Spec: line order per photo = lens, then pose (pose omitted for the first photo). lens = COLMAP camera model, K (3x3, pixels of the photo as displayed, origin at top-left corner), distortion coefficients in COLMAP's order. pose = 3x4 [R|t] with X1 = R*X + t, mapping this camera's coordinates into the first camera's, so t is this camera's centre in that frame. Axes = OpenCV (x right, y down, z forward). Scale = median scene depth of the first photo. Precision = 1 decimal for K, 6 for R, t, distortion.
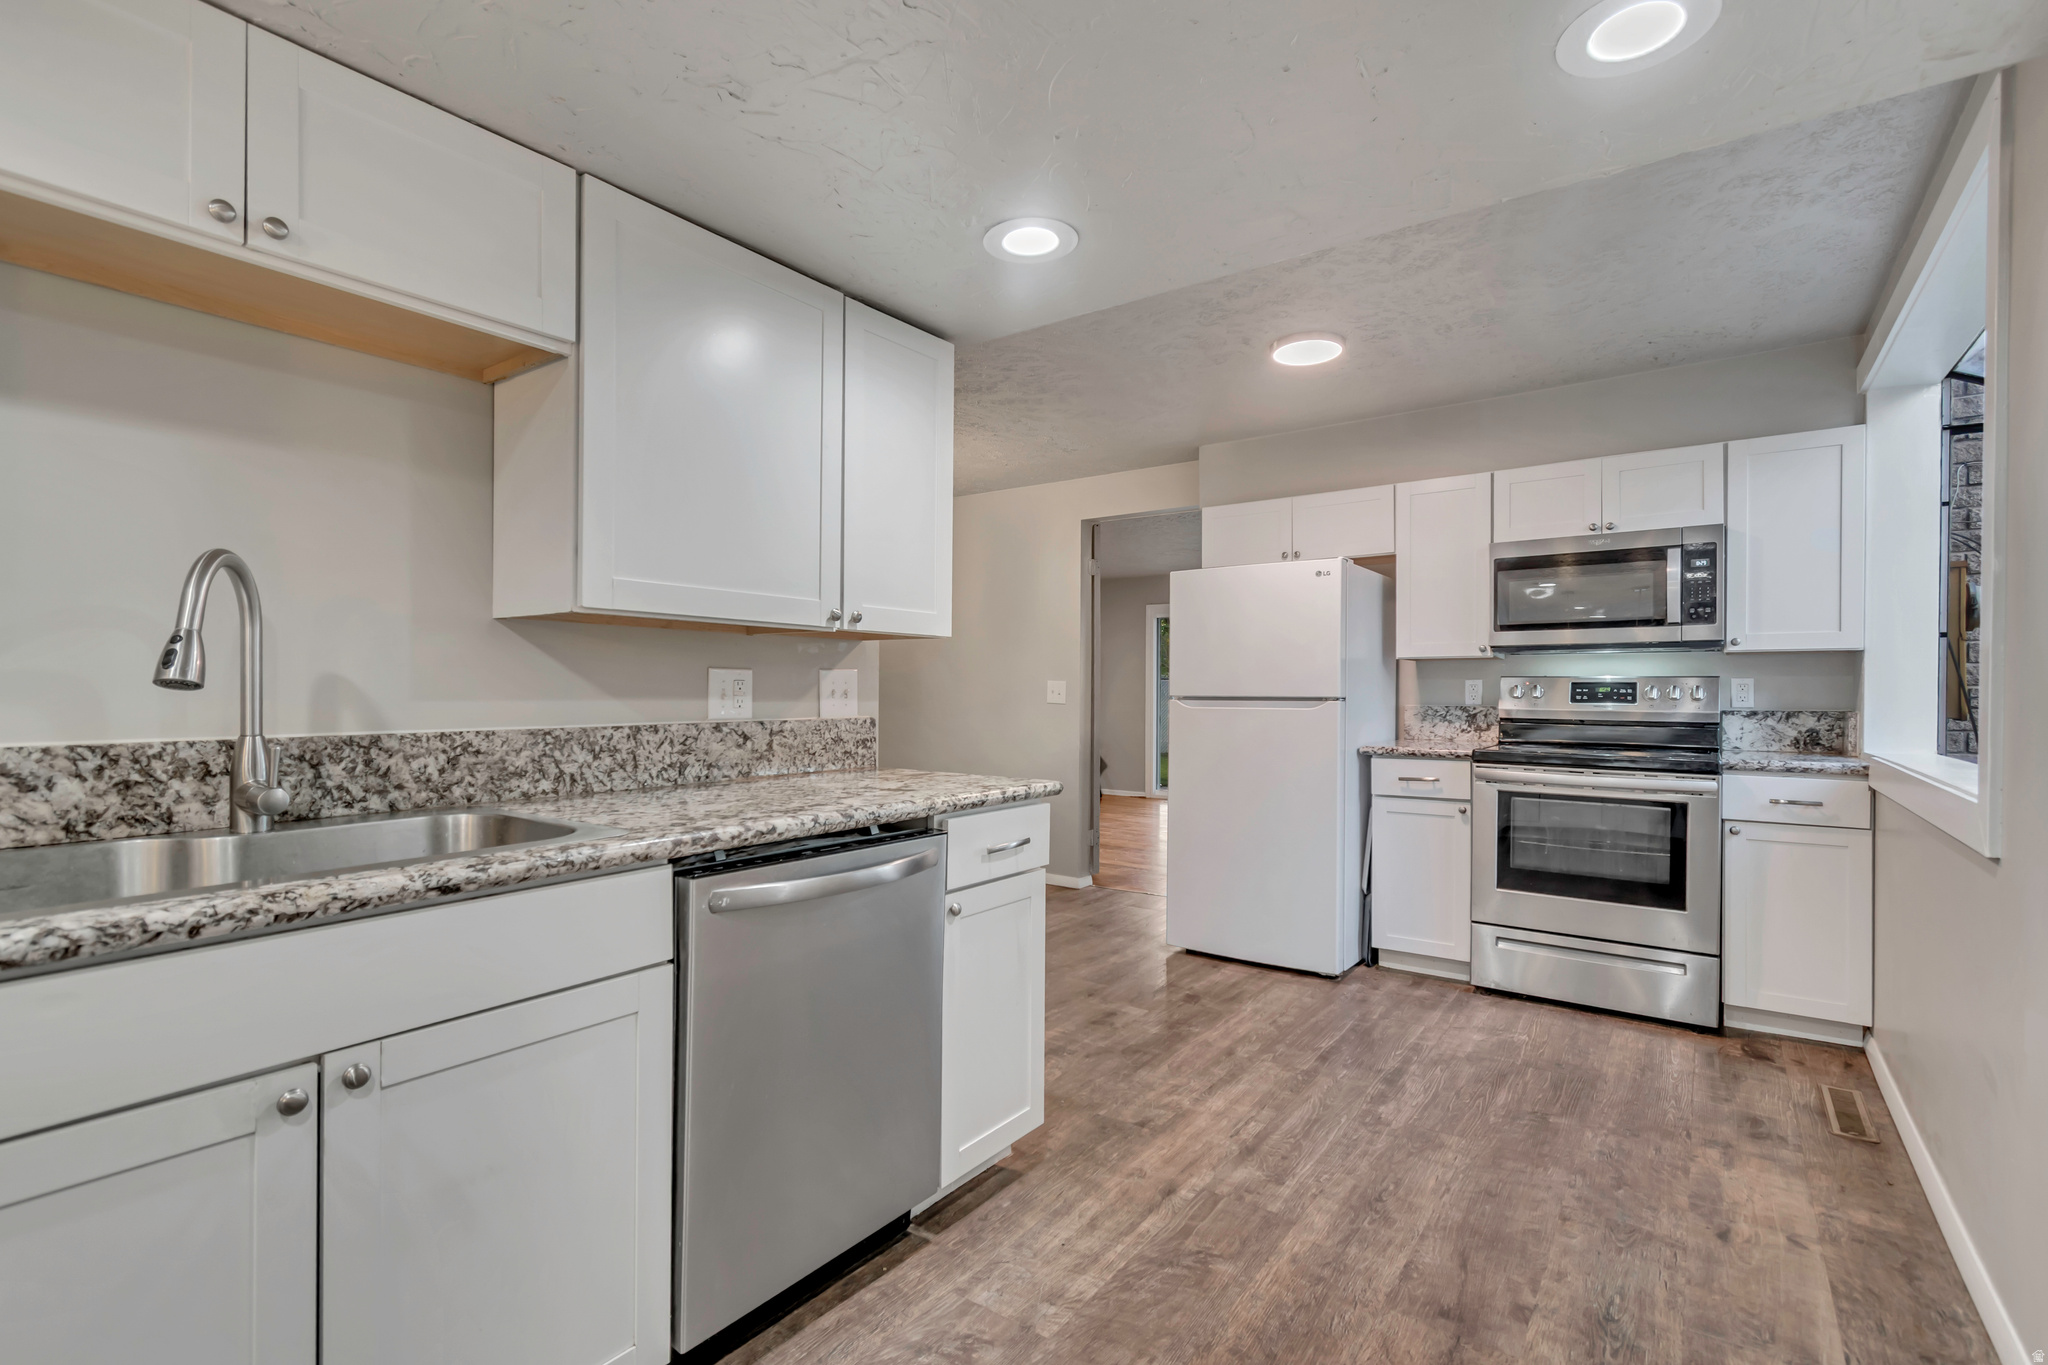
lens RADIAL K [[925.2, 0, 1032.3], [0, 925.2, 688.2], [0, 0, 1]] dist [0.000414, -0.000826]
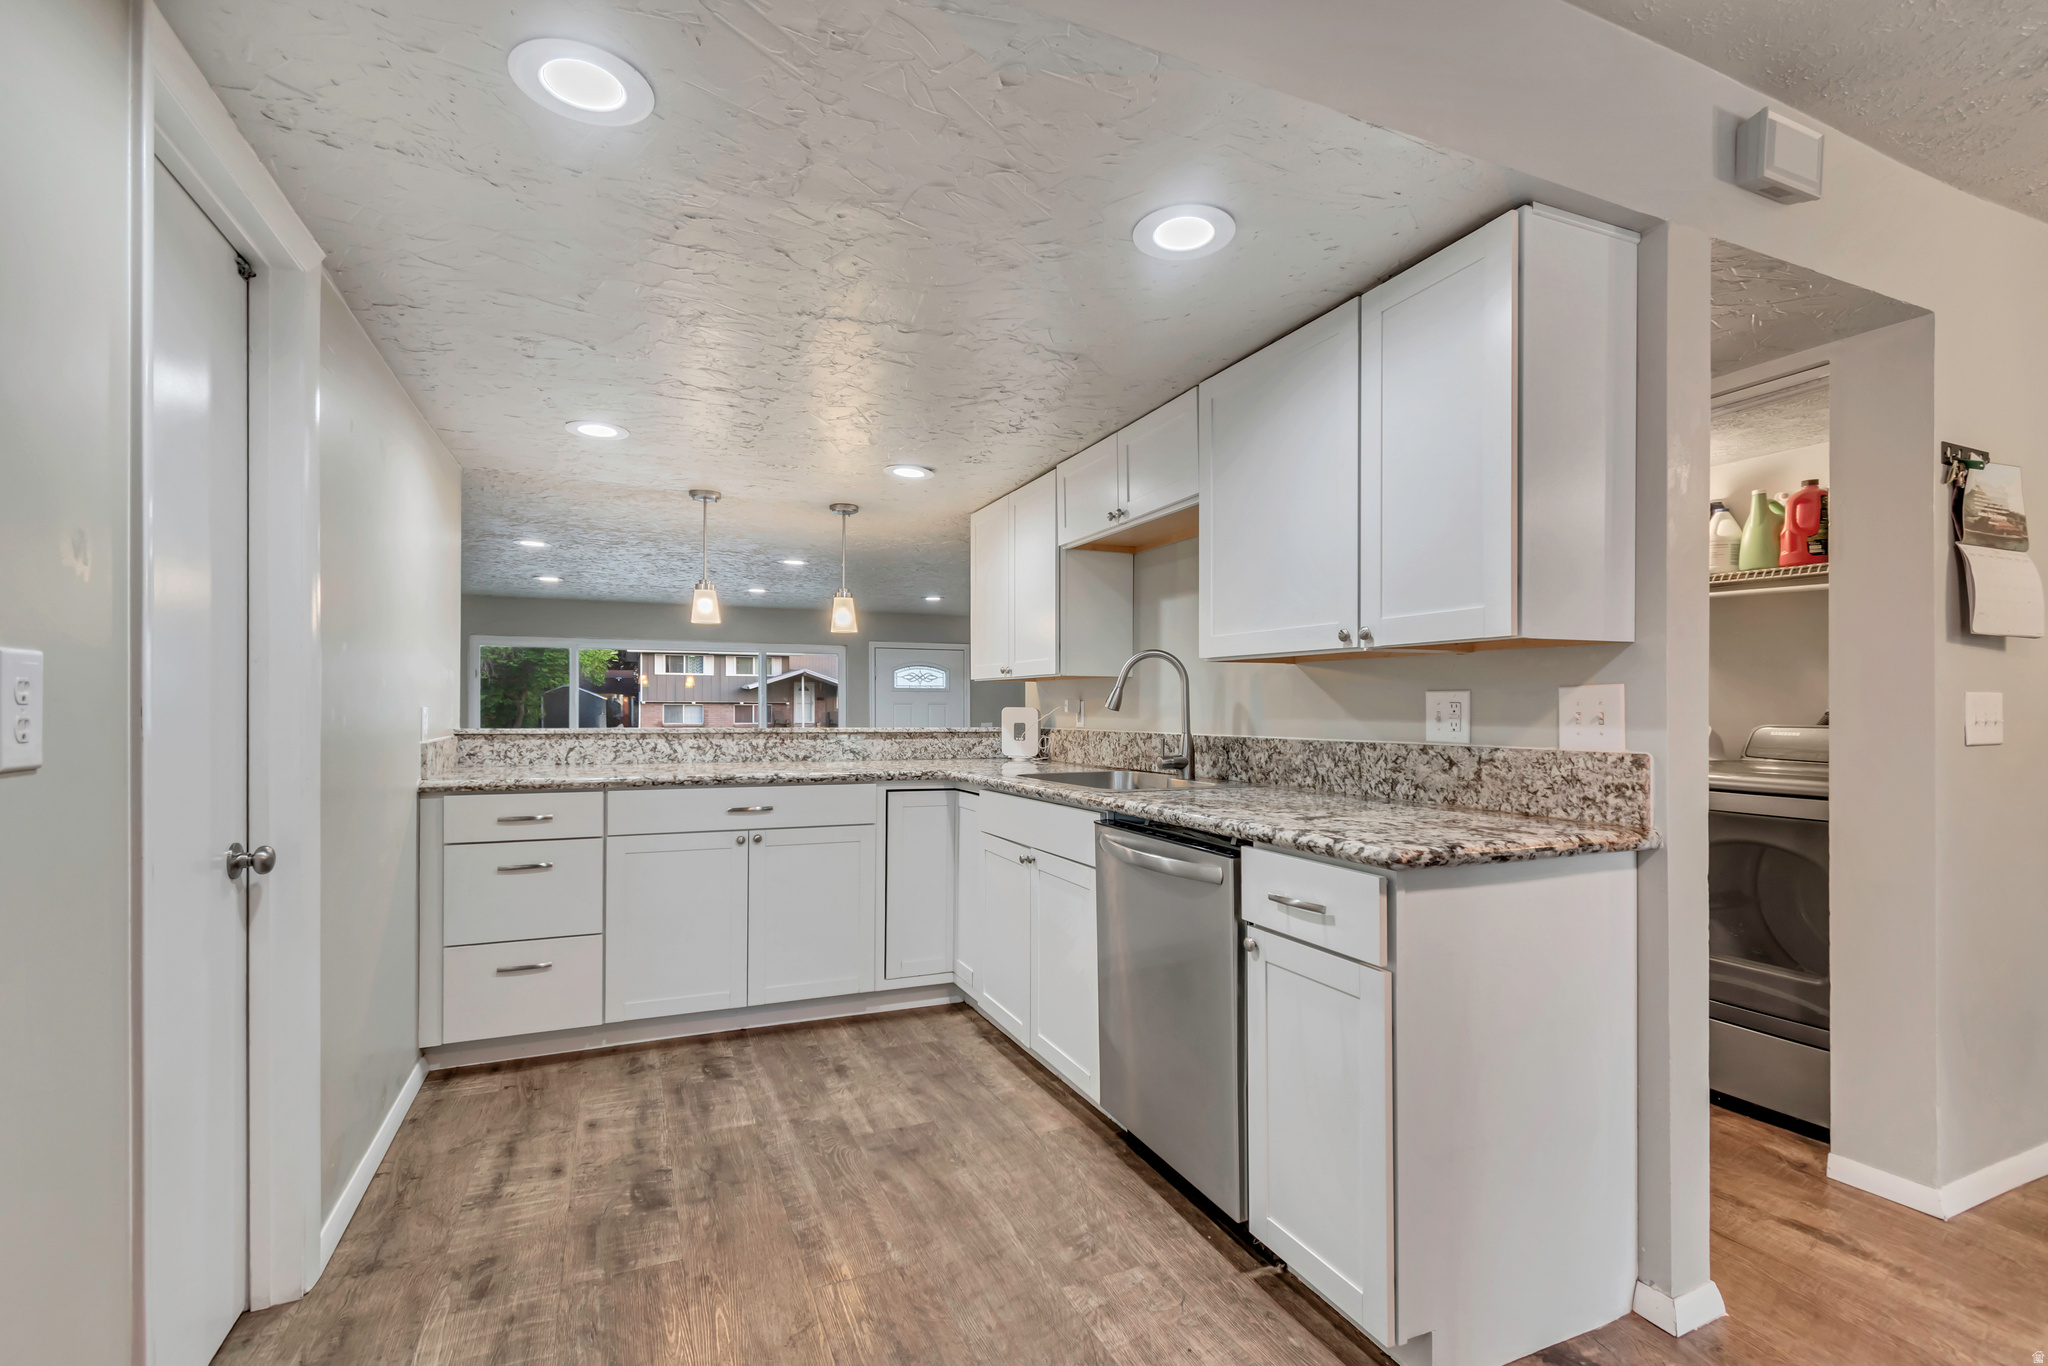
lens RADIAL K [[925.2, 0, 1029.3], [0, 925.2, 709.7], [0, 0, 1]] dist [0.000414, -0.000826]
pose [[-0.505495, -0.004937, -0.862815, 0.801011], [-0.004060, 0.999986, -0.003344, 0.004218], [0.862820, 0.001813, -0.505508, 1.217609]]
